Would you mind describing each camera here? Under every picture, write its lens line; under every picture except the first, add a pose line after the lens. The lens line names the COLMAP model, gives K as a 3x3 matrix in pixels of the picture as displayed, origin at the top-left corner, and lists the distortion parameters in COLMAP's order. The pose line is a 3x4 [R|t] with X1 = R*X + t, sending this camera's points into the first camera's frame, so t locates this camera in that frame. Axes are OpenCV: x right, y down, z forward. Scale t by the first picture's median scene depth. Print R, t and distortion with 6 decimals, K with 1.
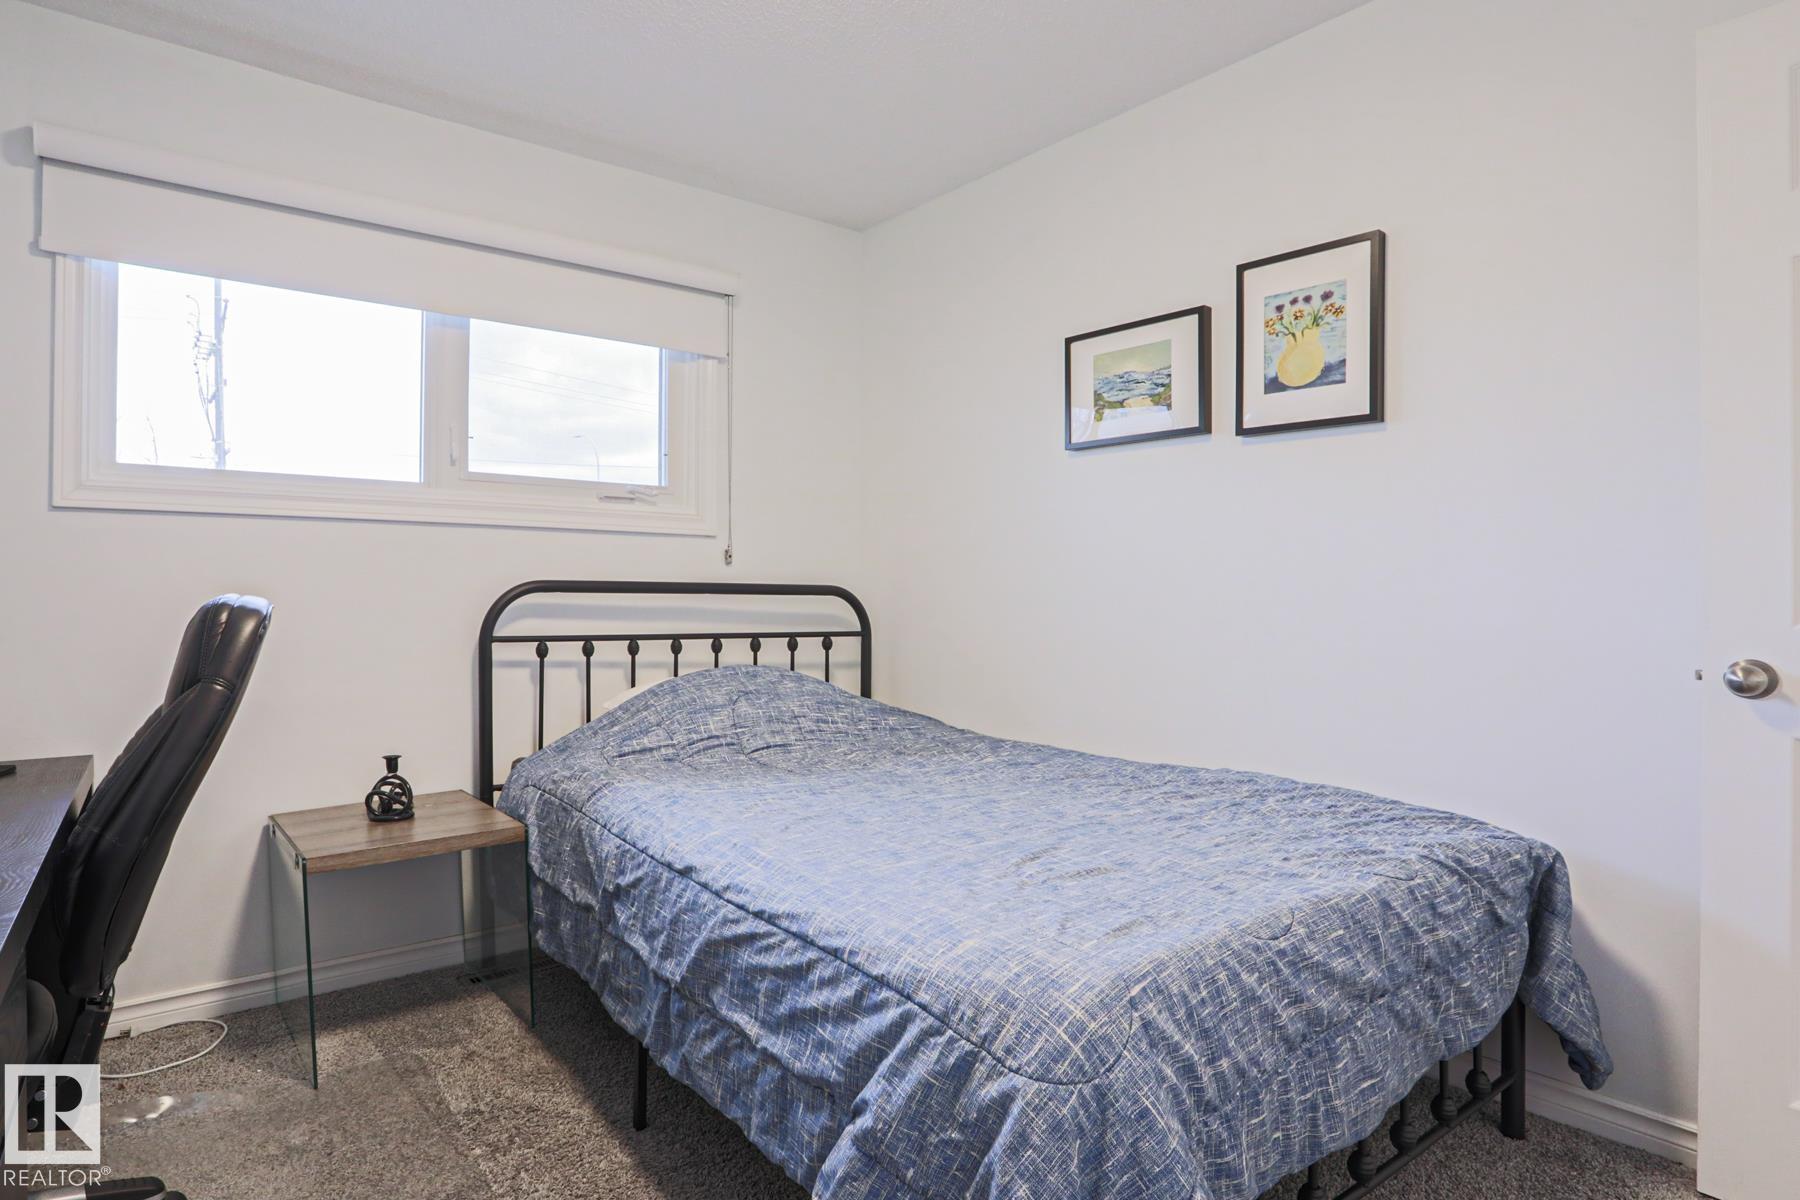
lens RADIAL K [[876.1, 0, 867.5], [0, 876.1, 594.6], [0, 0, 1]] dist [-0.050484, 0.029375]
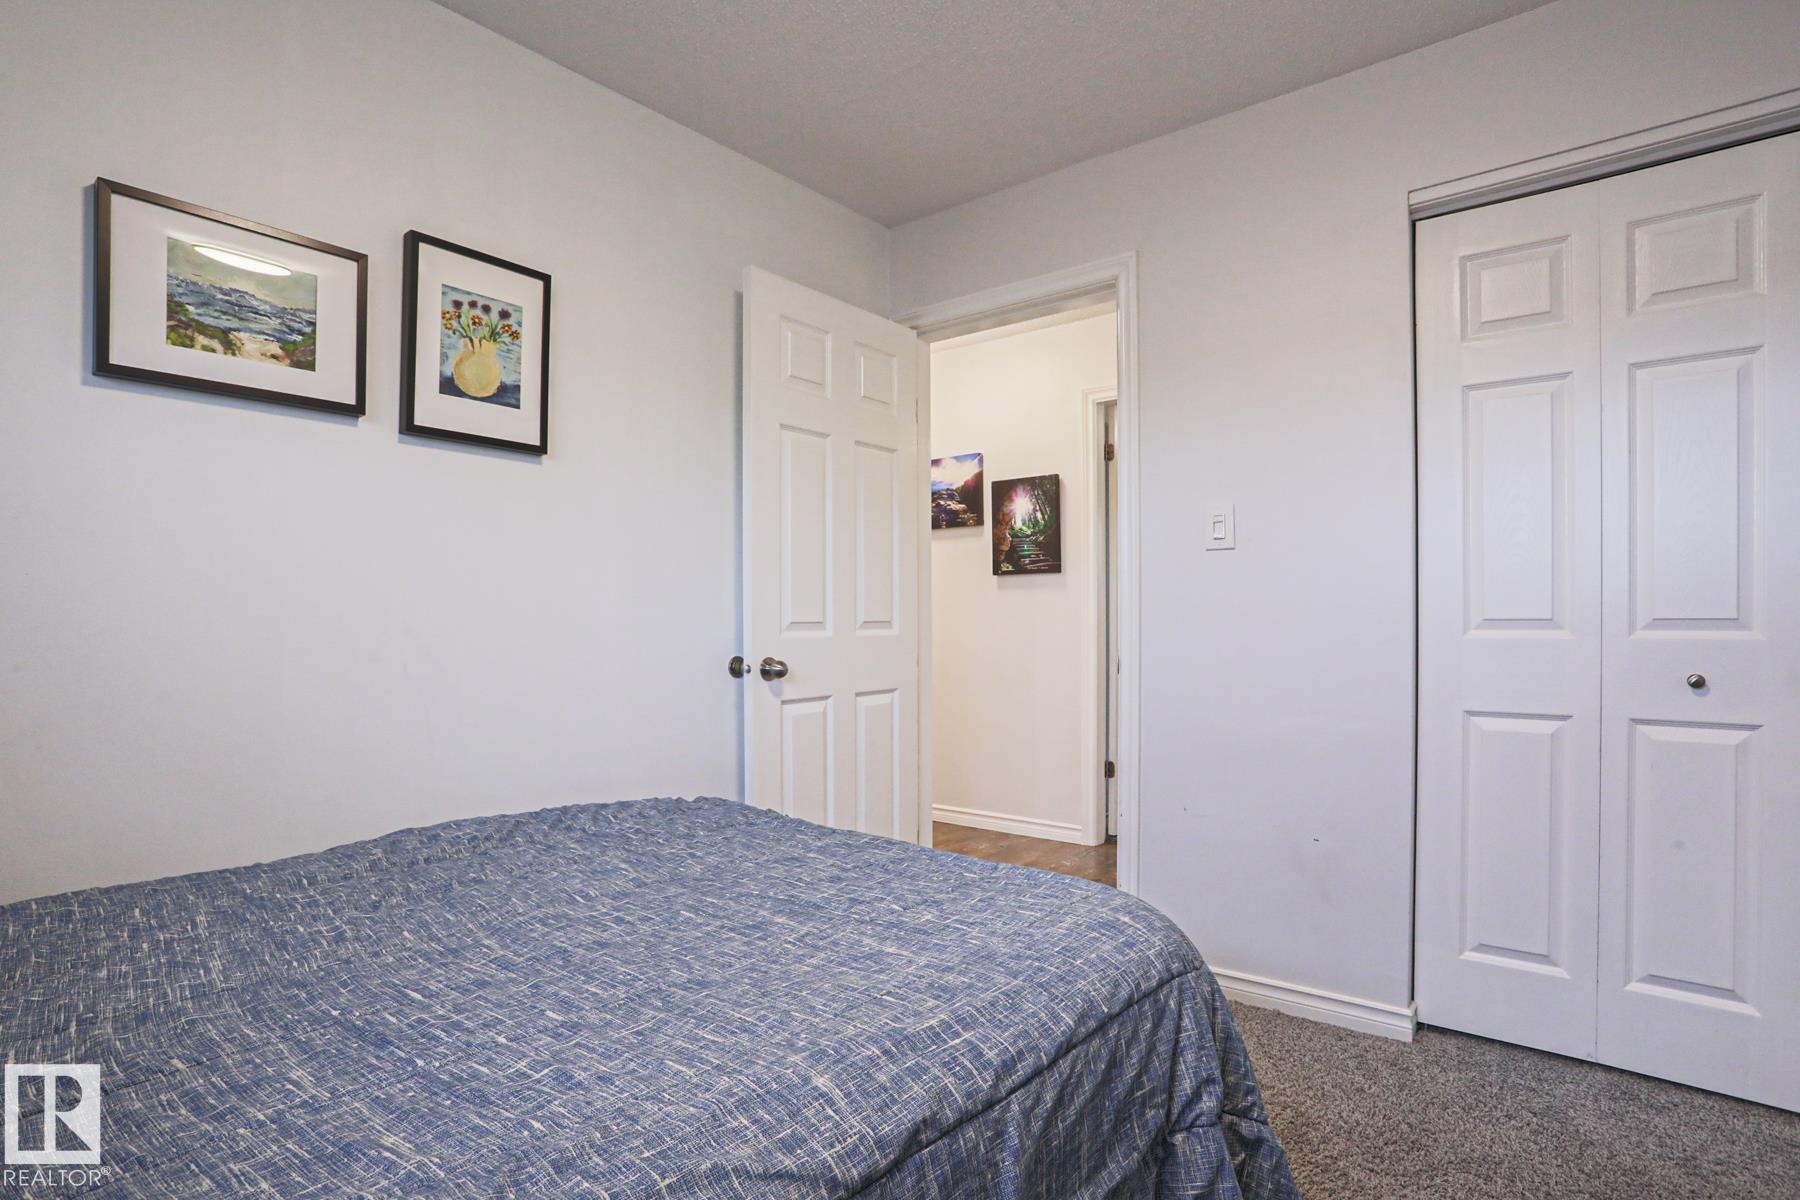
lens RADIAL K [[876.1, 0, 867.5], [0, 876.1, 594.6], [0, 0, 1]] dist [-0.050484, 0.029375]
pose [[-0.119116, 0.021010, 0.992658, -0.469417], [0.008083, 0.999763, -0.020191, -0.006623], [-0.992847, 0.005619, -0.119257, 0.693001]]
